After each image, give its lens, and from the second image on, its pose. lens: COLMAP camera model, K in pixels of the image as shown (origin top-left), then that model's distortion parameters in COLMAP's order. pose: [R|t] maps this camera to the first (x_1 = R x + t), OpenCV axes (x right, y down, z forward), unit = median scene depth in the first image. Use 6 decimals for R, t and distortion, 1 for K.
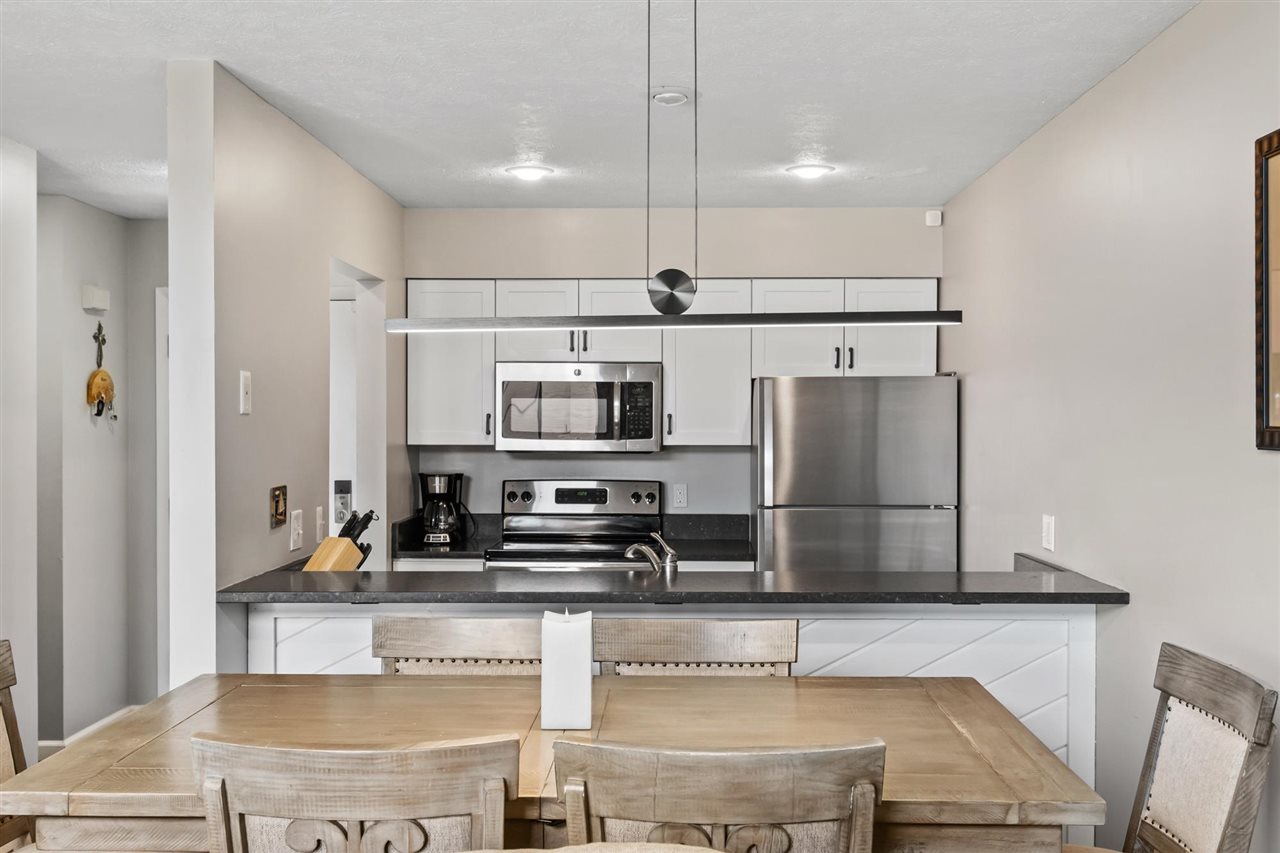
lens RADIAL K [[1355.9, 0, 636.2], [0, 1355.9, 425.8], [0, 0, 1]] dist [0.010146, 0.000000]
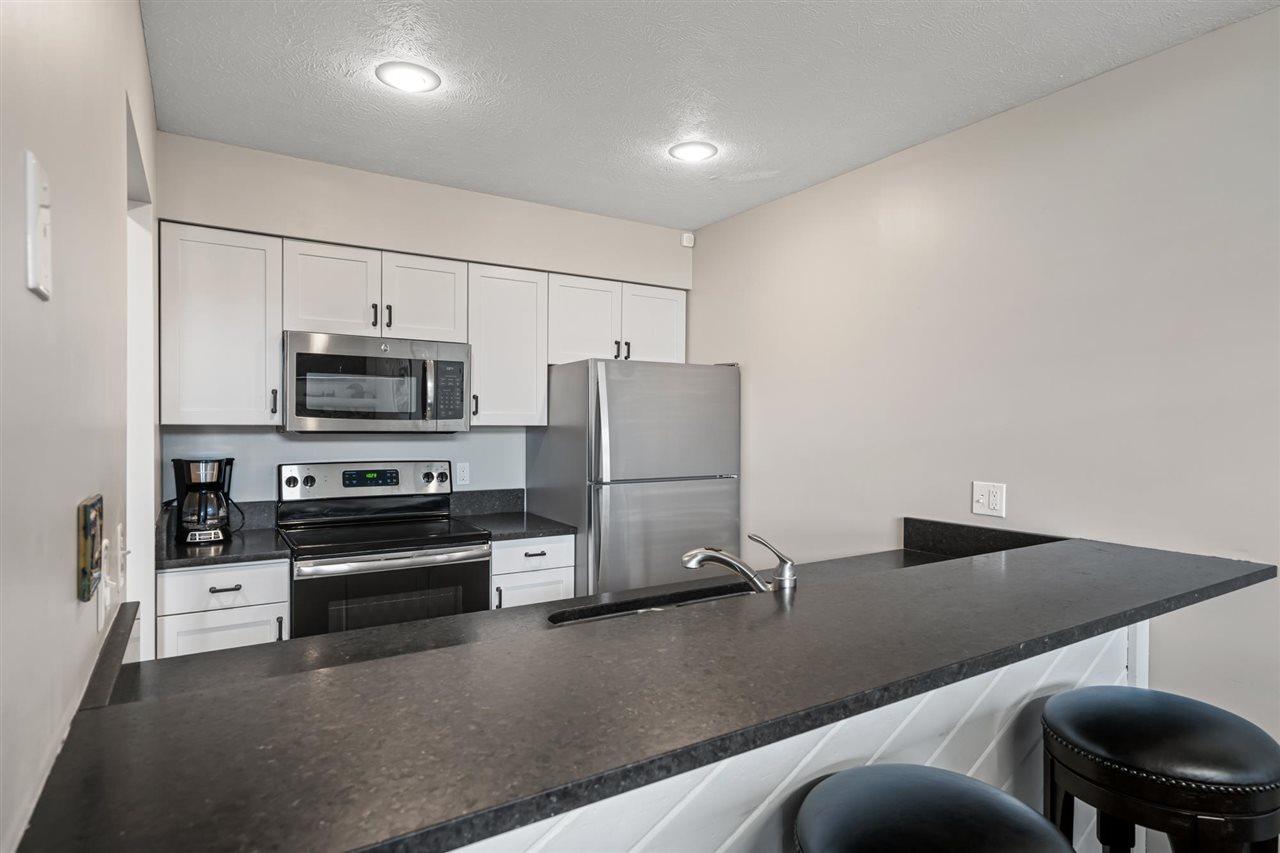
lens RADIAL K [[700.6, 0, 644.1], [0, 700.6, 430.0], [0, 0, 1]] dist [0.007688, -0.000670]
pose [[0.828038, -0.002392, 0.560666, -0.165790], [-0.001027, 0.999983, 0.005782, 0.014452], [-0.560671, -0.005364, 0.828022, 0.488455]]
